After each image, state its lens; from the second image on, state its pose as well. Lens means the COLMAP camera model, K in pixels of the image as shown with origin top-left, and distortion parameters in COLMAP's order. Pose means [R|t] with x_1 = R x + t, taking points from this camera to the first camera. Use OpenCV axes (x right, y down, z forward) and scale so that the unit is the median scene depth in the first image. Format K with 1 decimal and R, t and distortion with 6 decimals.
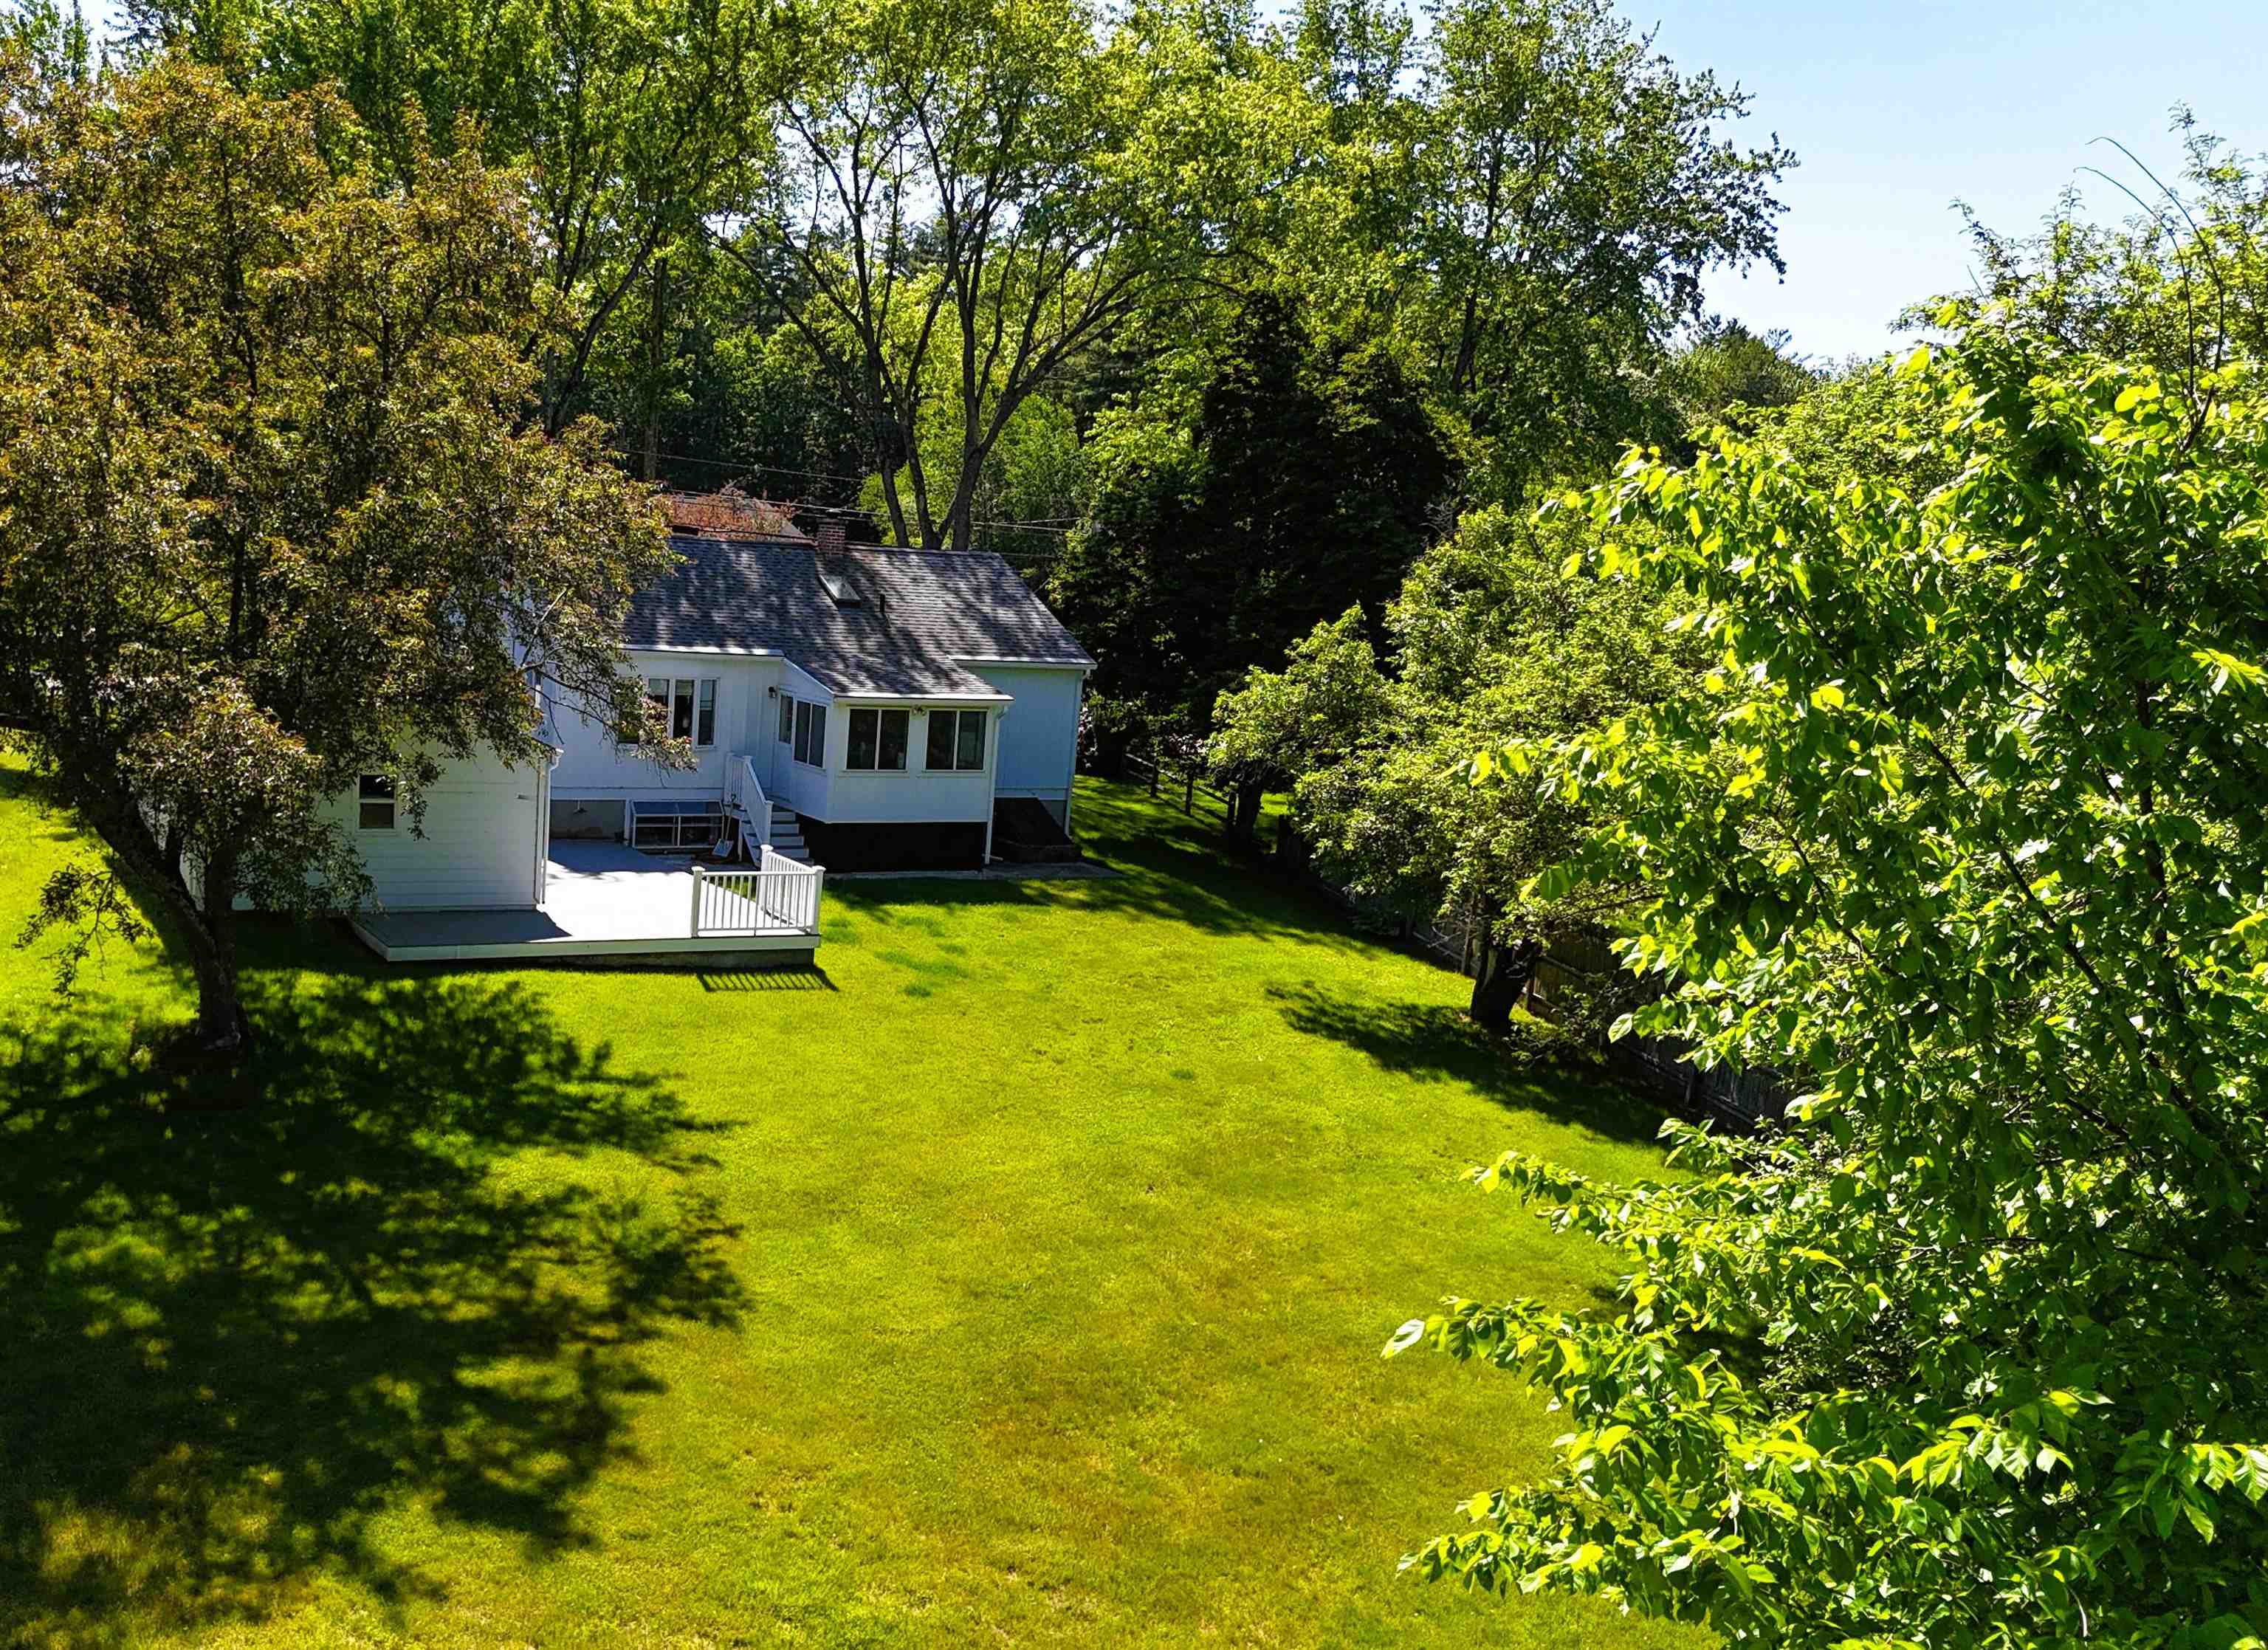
lens RADIAL K [[1681.0, 0, 1134.0], [0, 1681.0, 825.0], [0, 0, 1]] dist [0.000356, -0.000023]
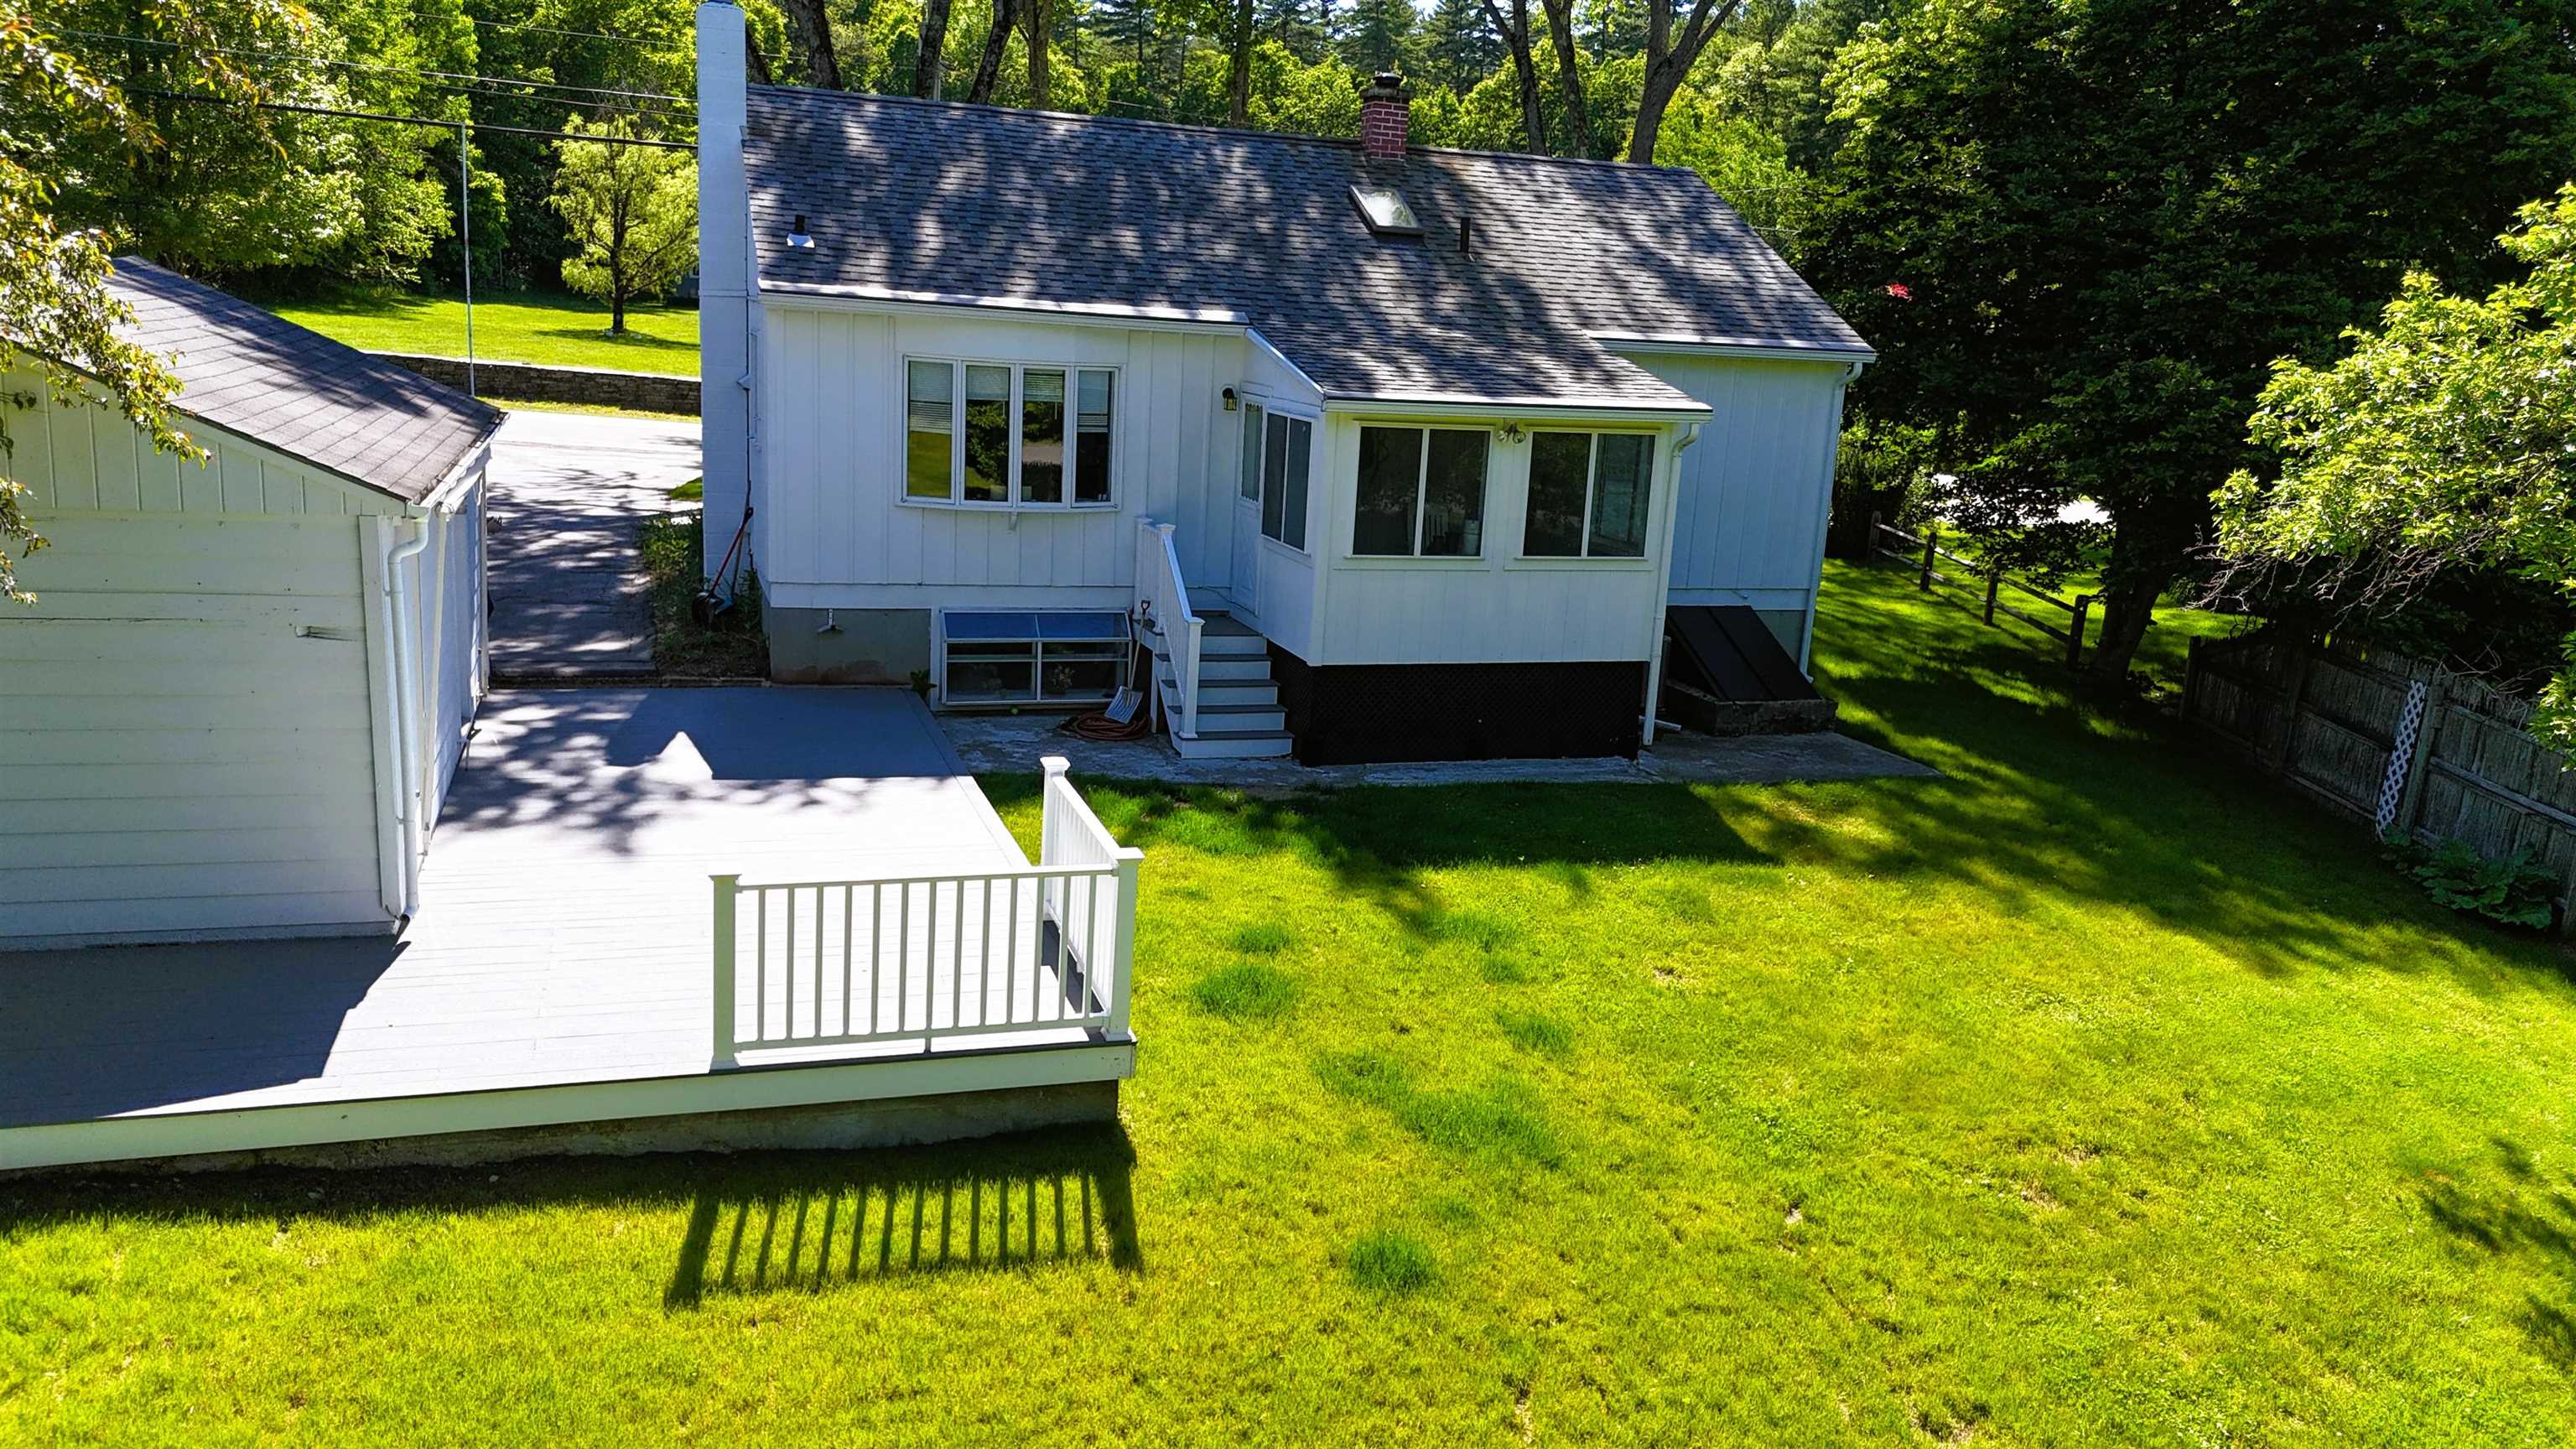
lens RADIAL K [[1777.6, 0, 1284.1], [0, 1777.6, 835.8], [0, 0, 1]] dist [0.048270, -0.000140]
pose [[0.956238, 0.060609, -0.286243, -0.039995], [-0.022110, 0.990481, 0.135862, -0.021705], [0.291753, -0.123588, 0.948476, 0.495216]]
